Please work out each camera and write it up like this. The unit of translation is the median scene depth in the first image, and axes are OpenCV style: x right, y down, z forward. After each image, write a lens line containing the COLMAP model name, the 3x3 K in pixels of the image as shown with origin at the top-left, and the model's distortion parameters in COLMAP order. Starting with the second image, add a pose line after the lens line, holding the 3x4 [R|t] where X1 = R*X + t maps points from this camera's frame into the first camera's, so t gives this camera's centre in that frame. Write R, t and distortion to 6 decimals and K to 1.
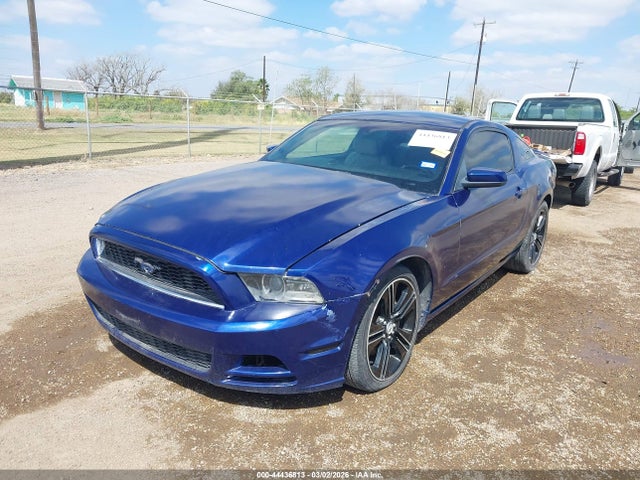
lens RADIAL K [[511.4, 0, 319.9], [0, 511.4, 239.1], [0, 0, 1]] dist [-0.004884, -0.004751]
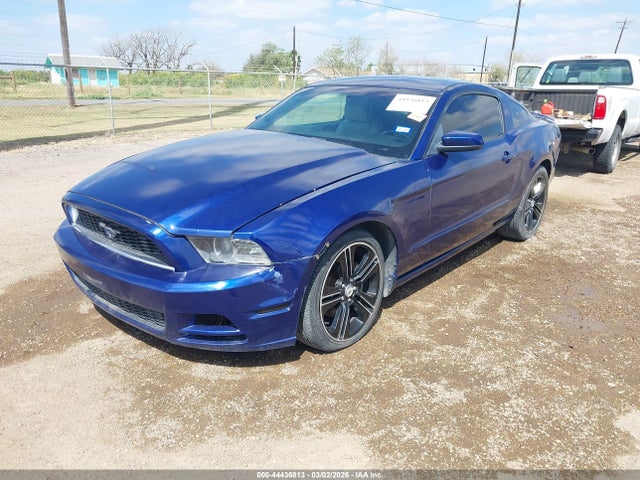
lens RADIAL K [[511.4, 0, 320.3], [0, 511.4, 241.0], [0, 0, 1]] dist [-0.004884, -0.004751]
pose [[0.997620, -0.004437, -0.068806, 0.120472], [0.008234, 0.998452, 0.055004, 0.014635], [0.068455, -0.055440, 0.996113, -0.009511]]
